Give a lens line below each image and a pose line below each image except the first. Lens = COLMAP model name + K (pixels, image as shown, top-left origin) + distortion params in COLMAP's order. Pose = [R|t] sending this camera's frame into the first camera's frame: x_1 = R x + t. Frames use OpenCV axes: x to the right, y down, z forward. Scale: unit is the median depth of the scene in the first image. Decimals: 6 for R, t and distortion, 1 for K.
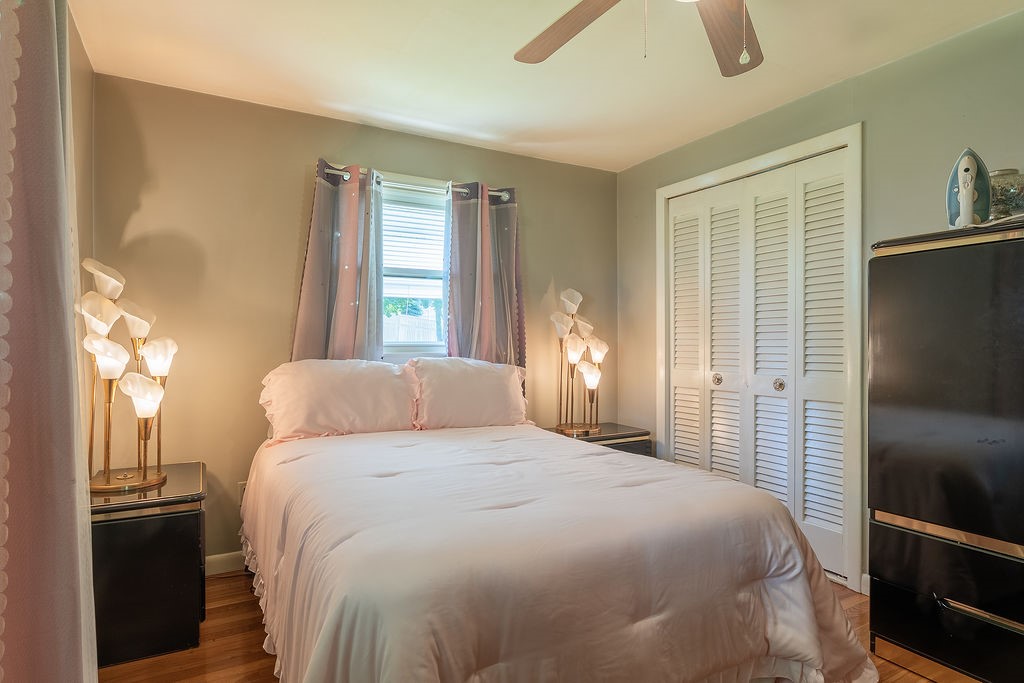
lens RADIAL K [[549.7, 0, 512.0], [0, 549.7, 341.5], [0, 0, 1]] dist [-0.014289, -0.000381]
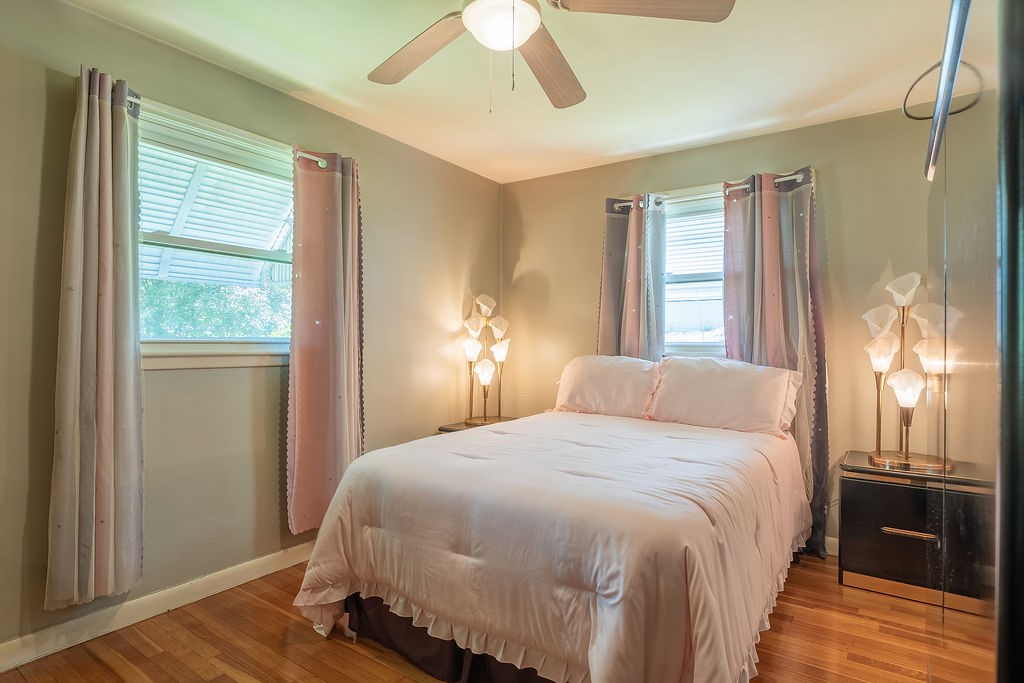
lens RADIAL K [[533.9, 0, 512.0], [0, 533.9, 341.5], [0, 0, 1]] dist [-0.026117, 0.000209]
pose [[0.443249, 0.001894, -0.896396, 0.687721], [-0.005022, 0.999987, -0.000371, 0.001543], [0.896384, 0.004666, 0.443253, 0.263652]]
